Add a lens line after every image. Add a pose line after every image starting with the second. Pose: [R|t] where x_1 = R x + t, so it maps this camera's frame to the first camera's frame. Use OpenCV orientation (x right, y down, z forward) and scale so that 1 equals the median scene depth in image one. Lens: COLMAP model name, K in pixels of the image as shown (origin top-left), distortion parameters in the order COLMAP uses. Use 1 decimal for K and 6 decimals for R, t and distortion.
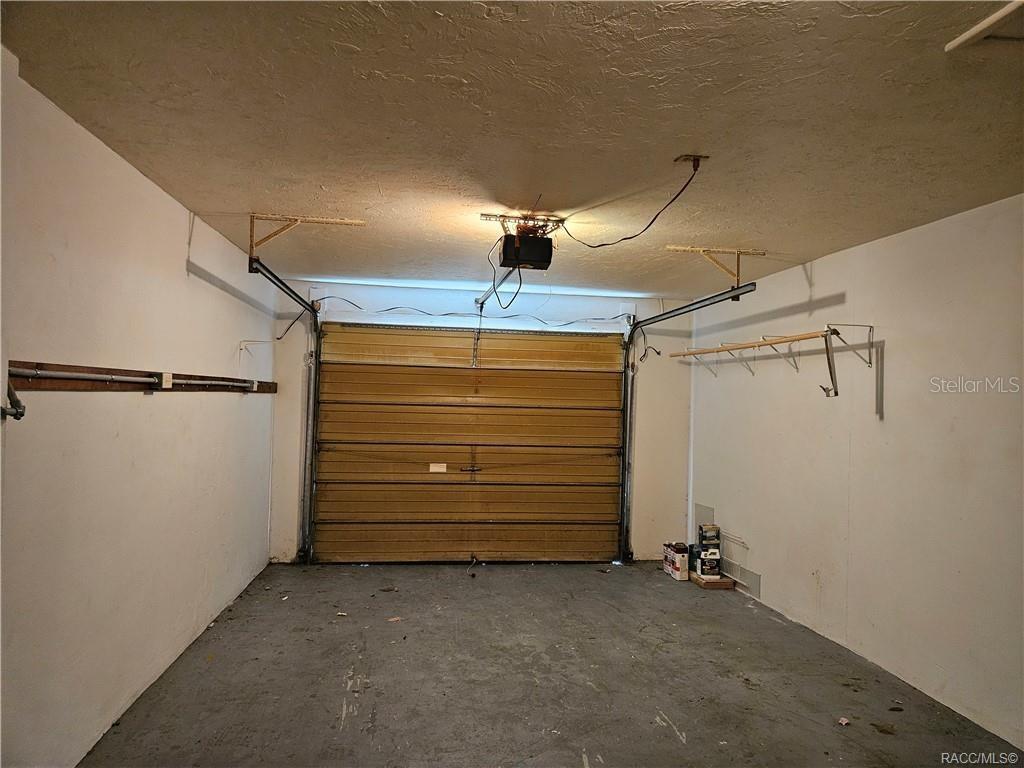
lens RADIAL K [[680.5, 0, 510.4], [0, 680.5, 383.5], [0, 0, 1]] dist [0.070217, -0.059669]
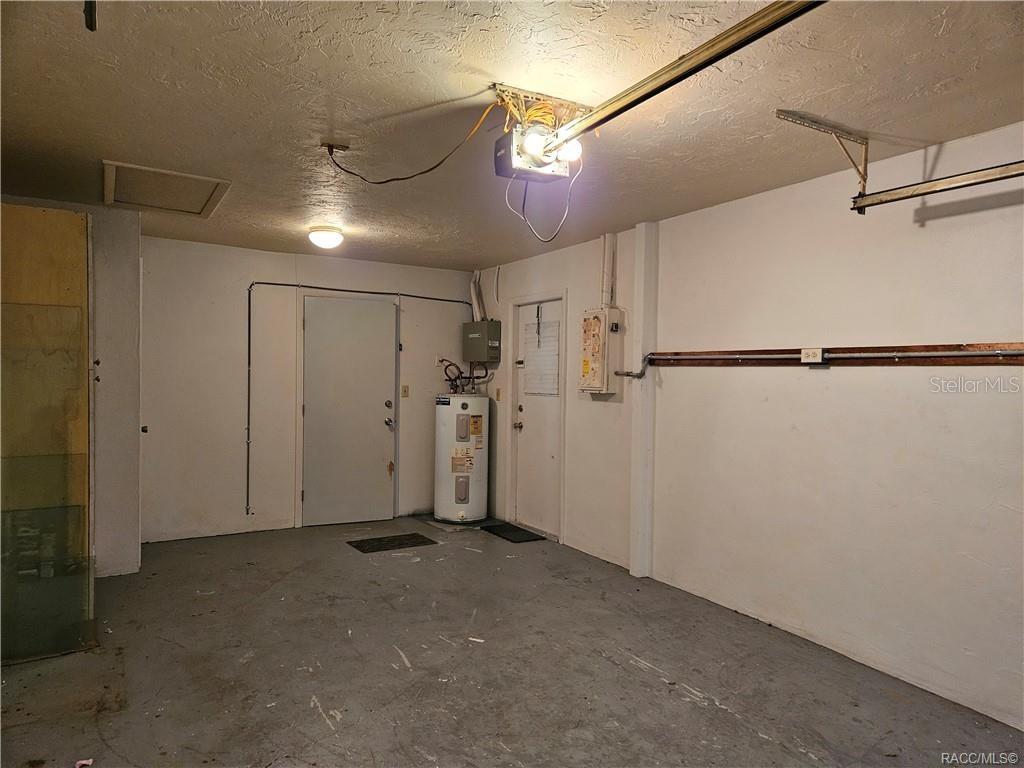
lens RADIAL K [[680.5, 0, 510.1], [0, 680.5, 385.8], [0, 0, 1]] dist [0.070217, -0.059669]
pose [[-0.918333, -0.039269, -0.393855, 0.354038], [-0.039579, 0.999190, -0.007339, 0.068446], [0.393824, 0.008848, -0.919143, 1.779552]]
